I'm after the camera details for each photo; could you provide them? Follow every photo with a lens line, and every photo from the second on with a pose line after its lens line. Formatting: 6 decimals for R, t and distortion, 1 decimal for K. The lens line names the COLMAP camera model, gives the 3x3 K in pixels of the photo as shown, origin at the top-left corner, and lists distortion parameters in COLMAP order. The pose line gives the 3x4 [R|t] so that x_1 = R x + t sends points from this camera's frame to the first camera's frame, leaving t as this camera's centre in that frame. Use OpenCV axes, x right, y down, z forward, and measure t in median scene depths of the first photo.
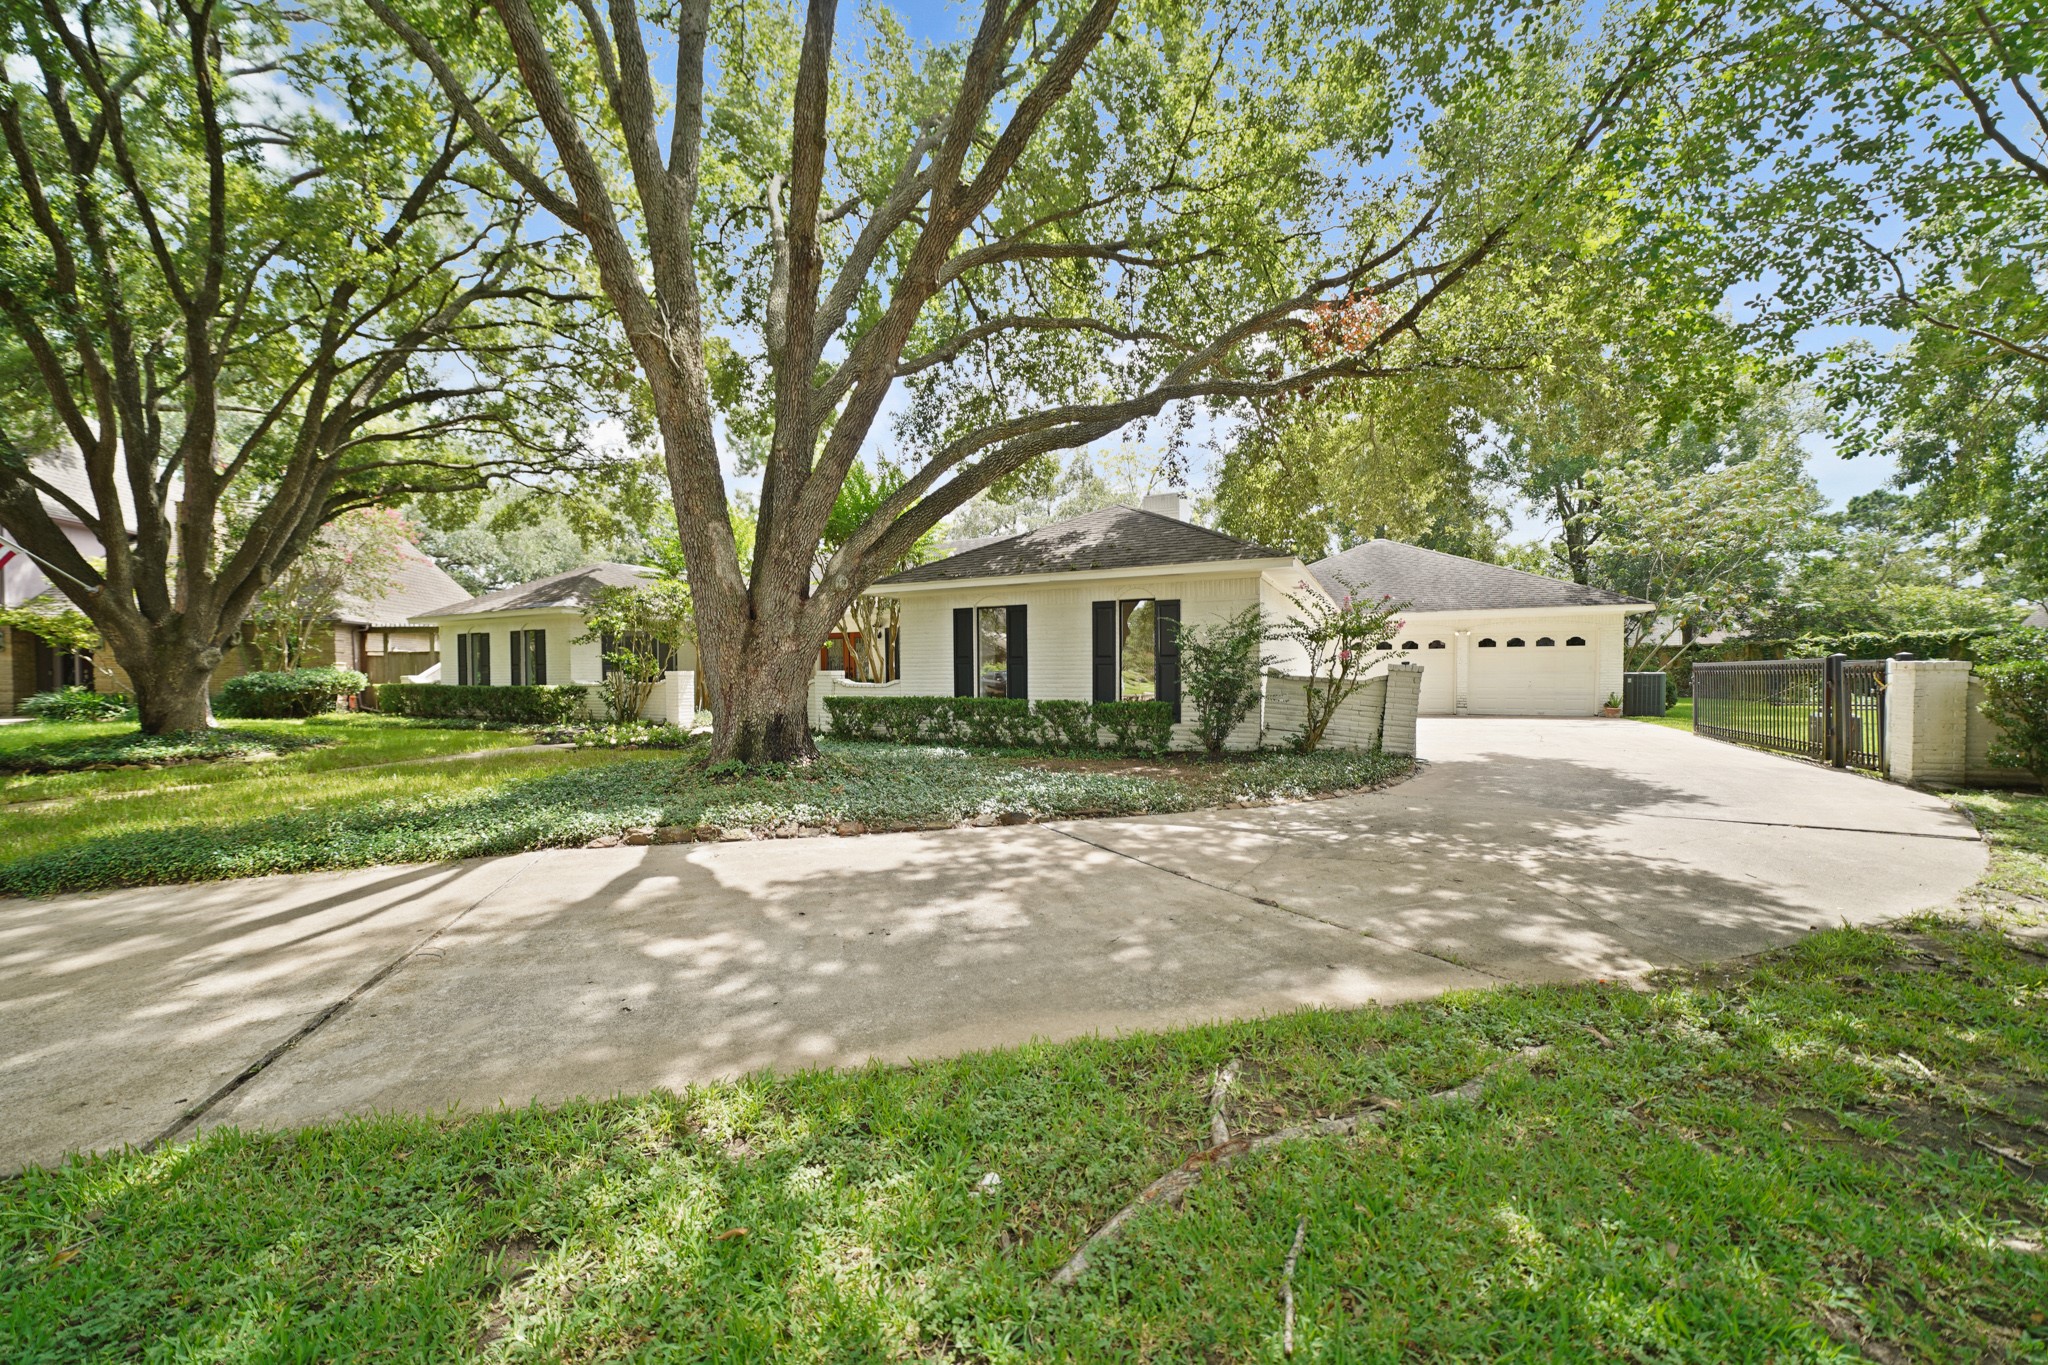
lens RADIAL K [[782.6, 0, 1032.7], [0, 782.6, 687.1], [0, 0, 1]] dist [-0.002366, -0.000160]
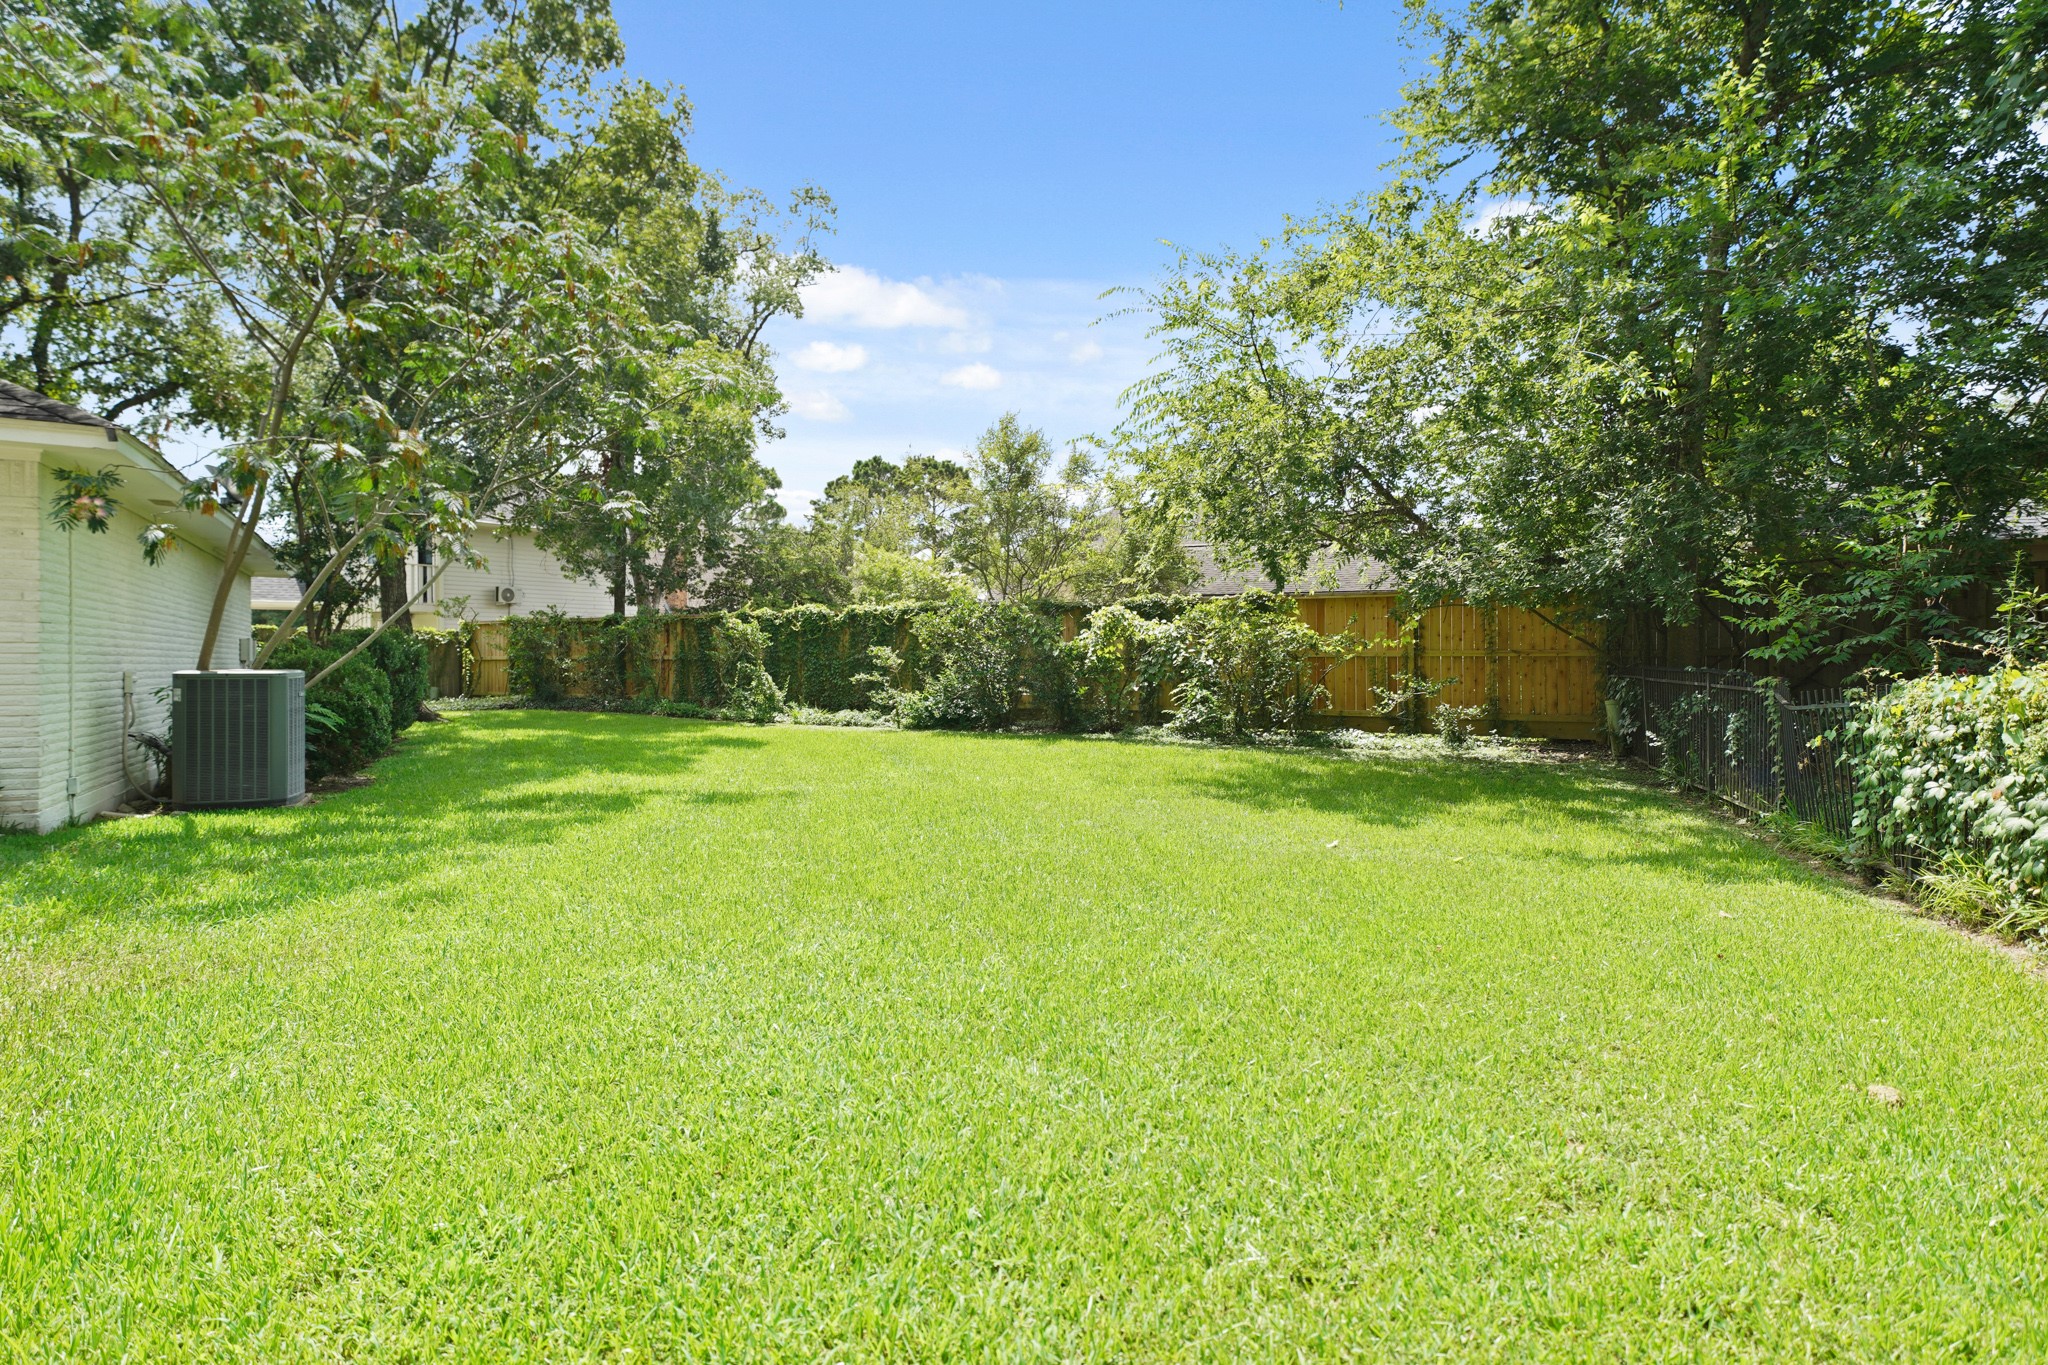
lens RADIAL K [[1089.7, 0, 1022.2], [0, 1089.7, 671.3], [0, 0, 1]] dist [0.021823, 0.000059]
pose [[0.592051, -0.004780, 0.805886, 0.483268], [0.010791, 0.999940, -0.001996, -0.013073], [-0.805828, 0.009878, 0.592067, 0.362278]]
